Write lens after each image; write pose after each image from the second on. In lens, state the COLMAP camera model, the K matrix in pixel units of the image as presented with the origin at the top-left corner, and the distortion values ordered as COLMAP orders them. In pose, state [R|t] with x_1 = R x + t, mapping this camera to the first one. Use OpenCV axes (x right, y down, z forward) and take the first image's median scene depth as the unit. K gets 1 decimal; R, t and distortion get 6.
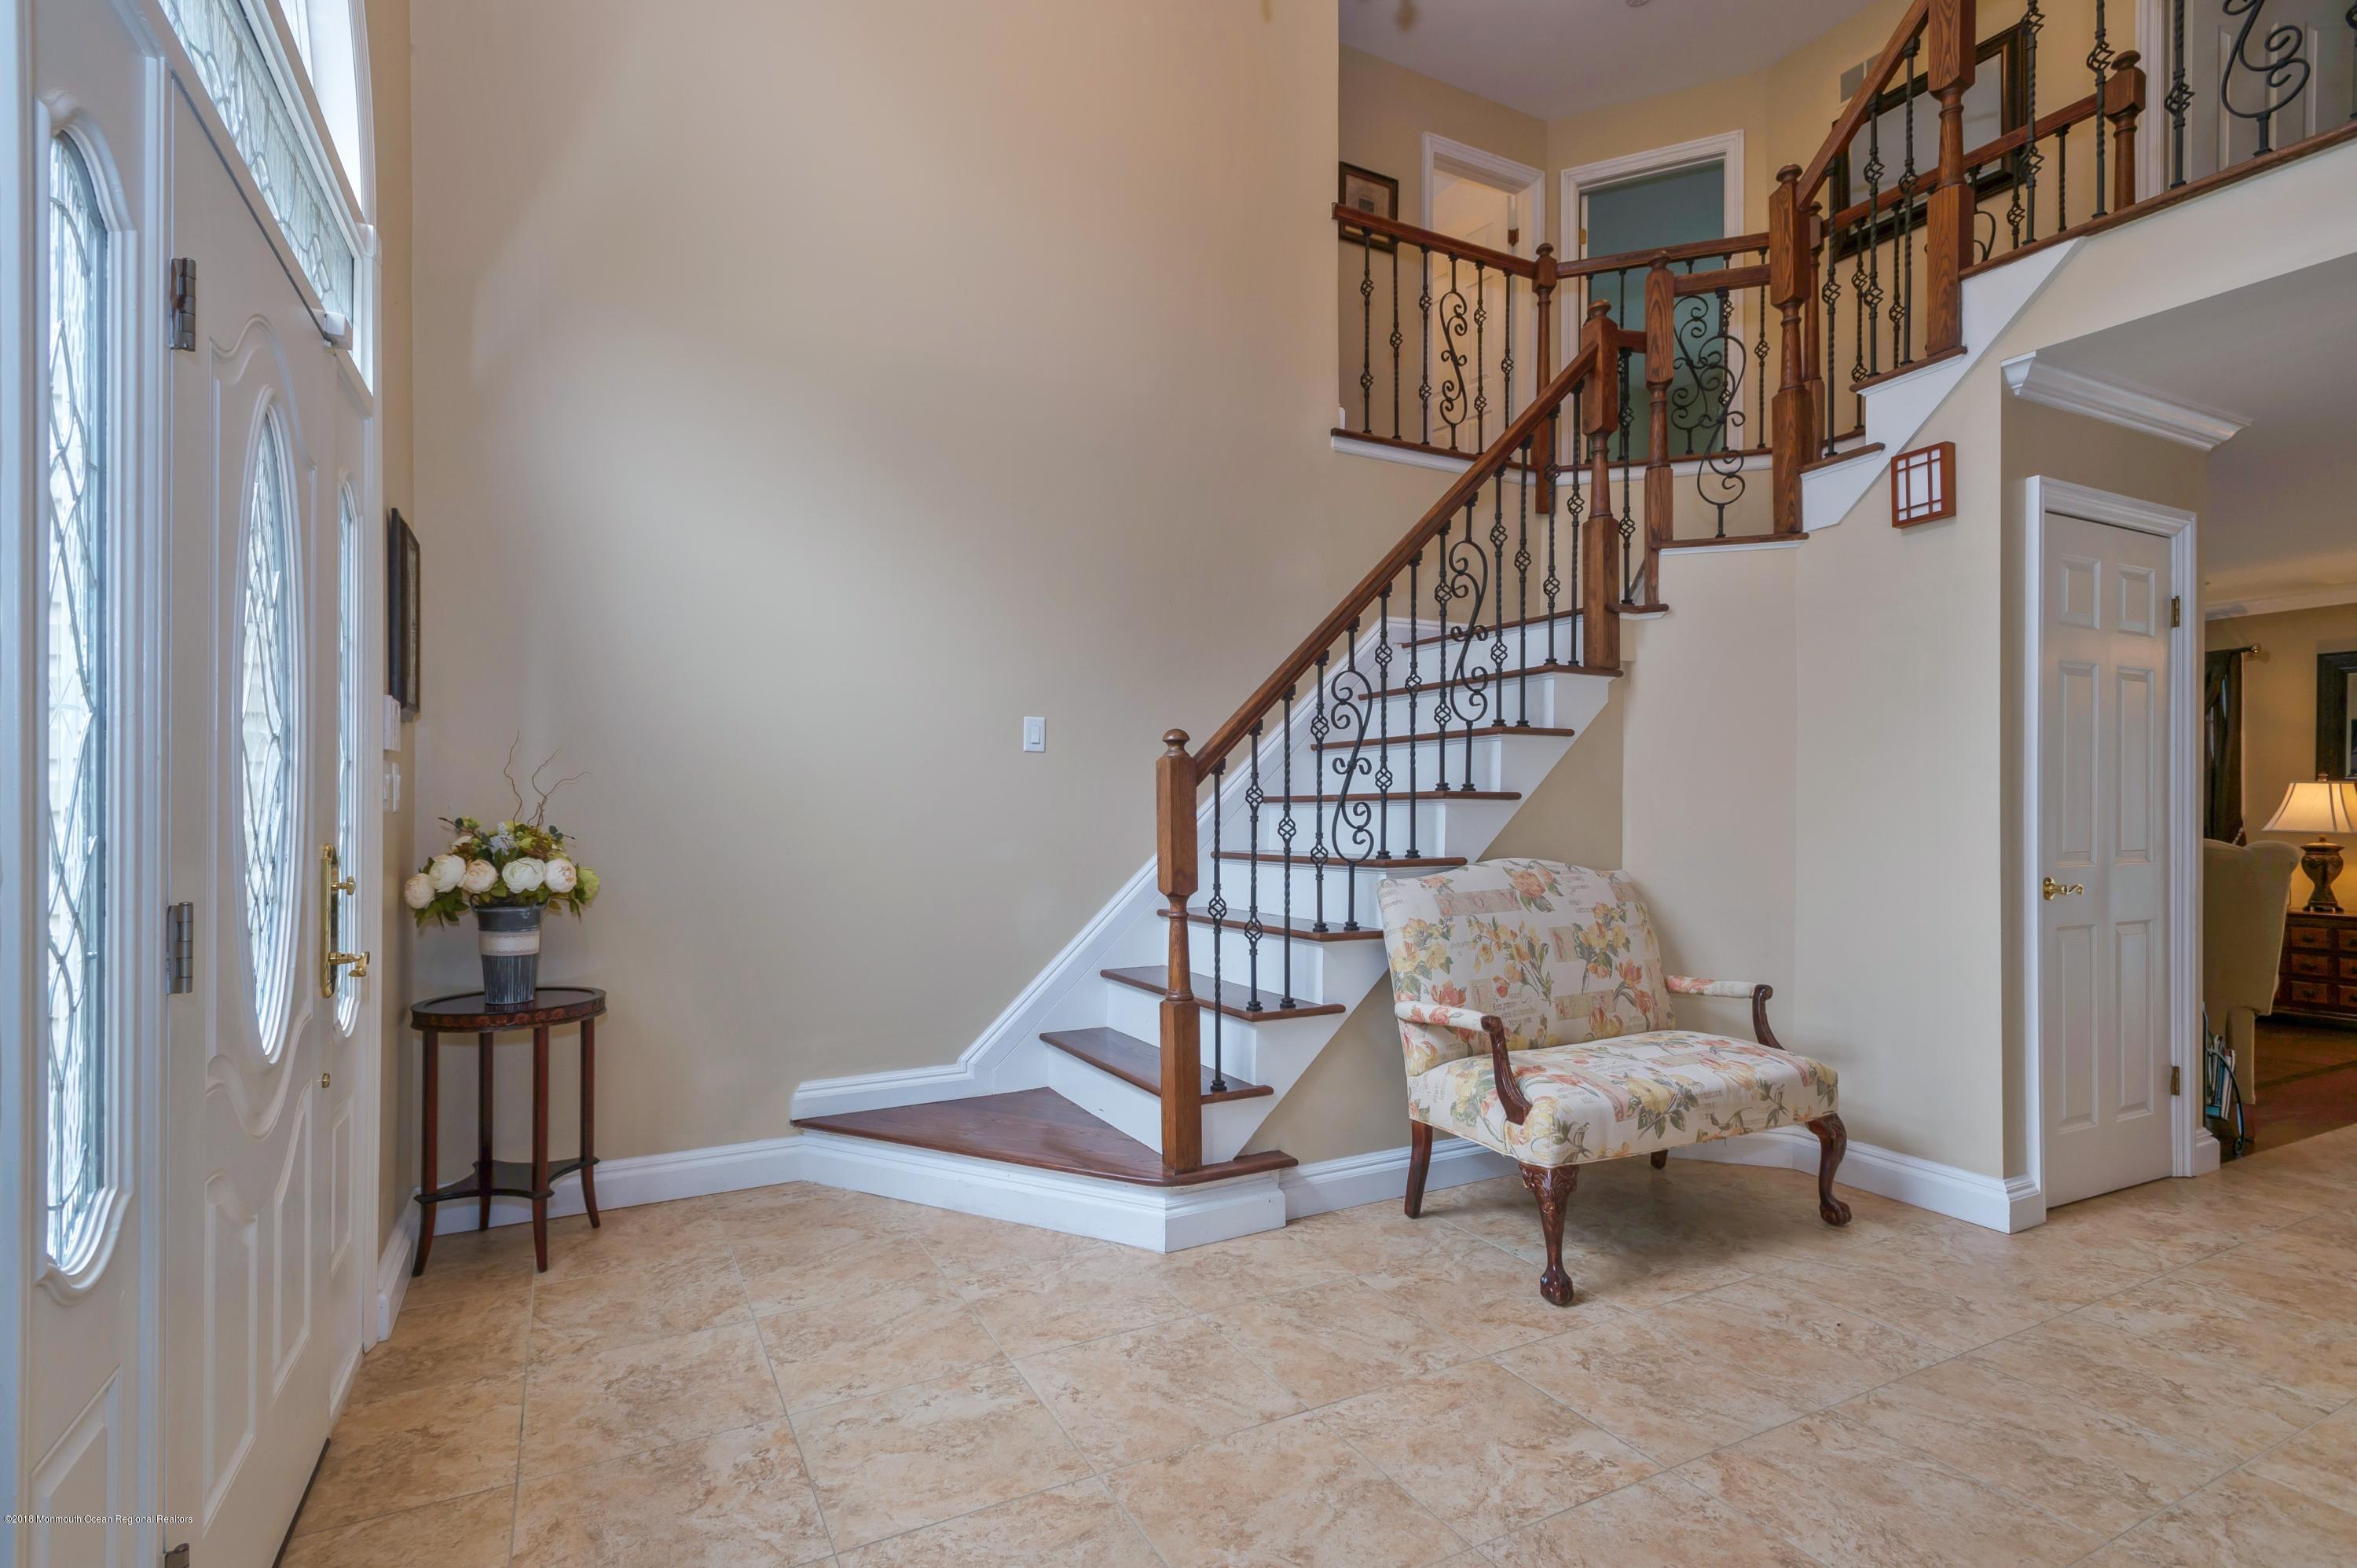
lens RADIAL K [[1131.2, 0, 1175.4], [0, 1131.2, 796.2], [0, 0, 1]] dist [0.005537, 0.000050]
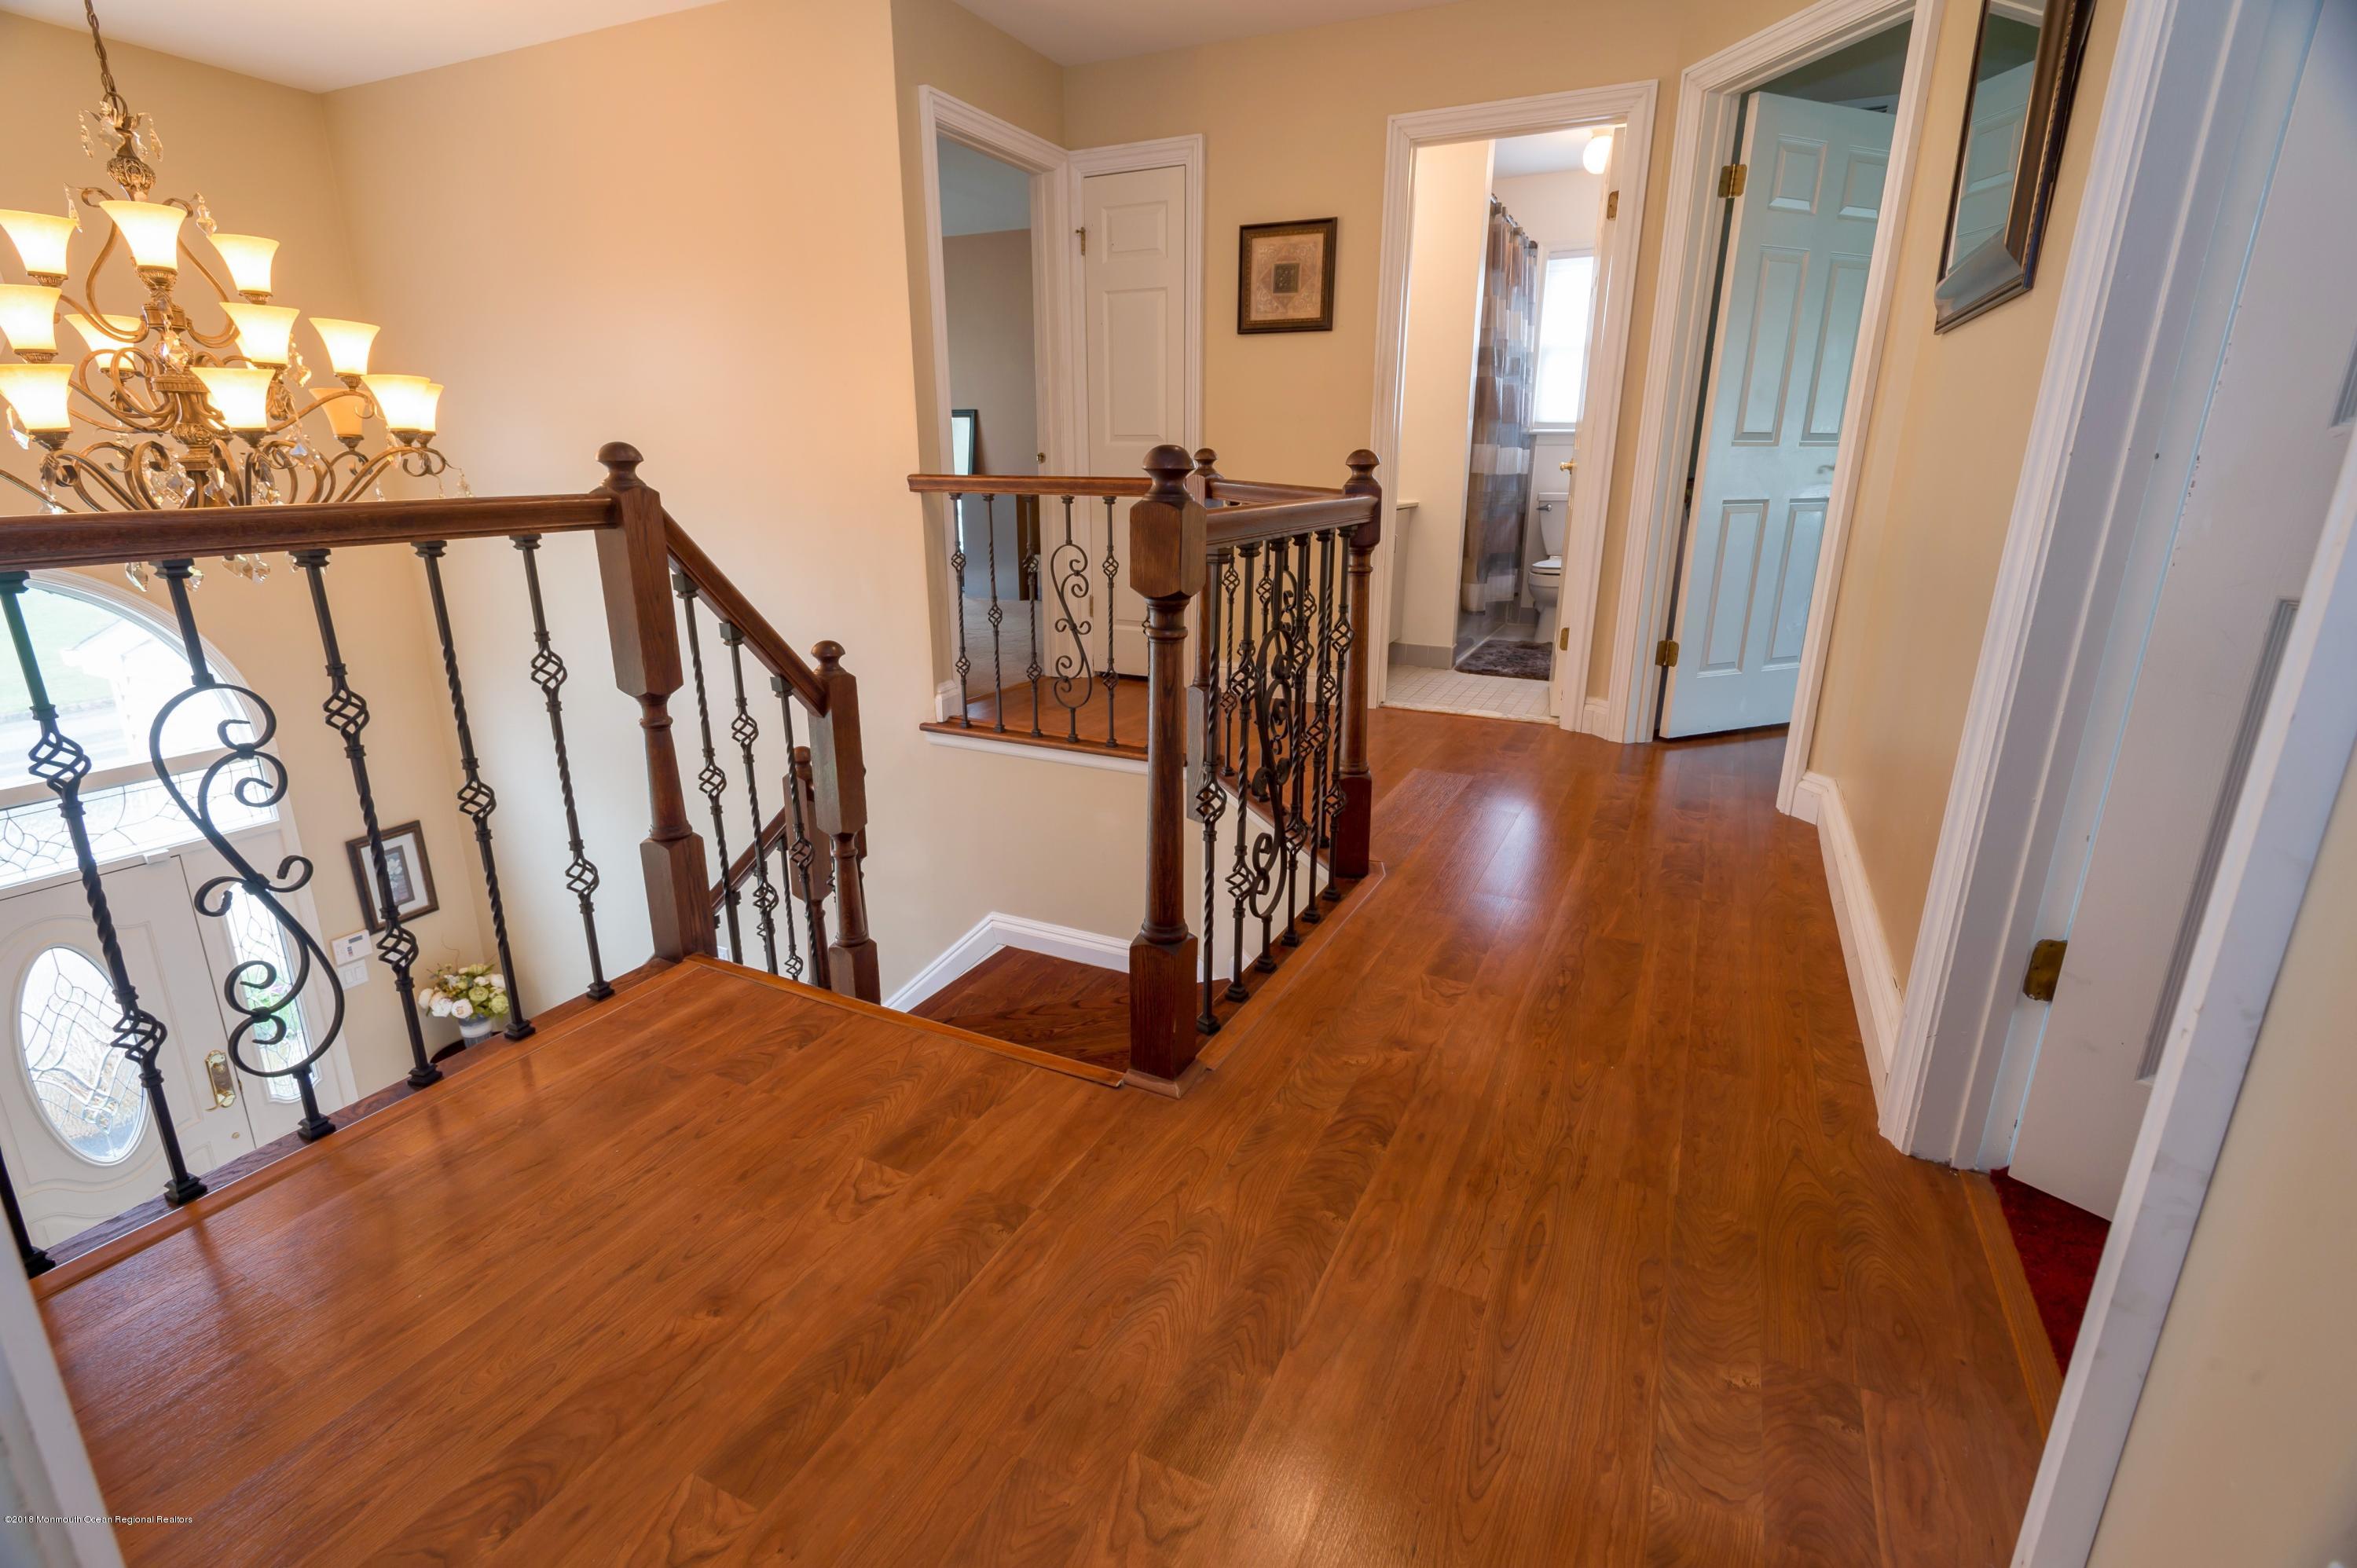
lens RADIAL K [[1131.2, 0, 1178.4], [0, 1131.2, 786.0], [0, 0, 1]] dist [0.005537, 0.000050]
pose [[0.606406, 0.232840, -0.760301, 0.927765], [-0.007103, 0.957715, 0.287632, -0.510572], [0.795124, -0.169021, 0.582418, 0.574618]]
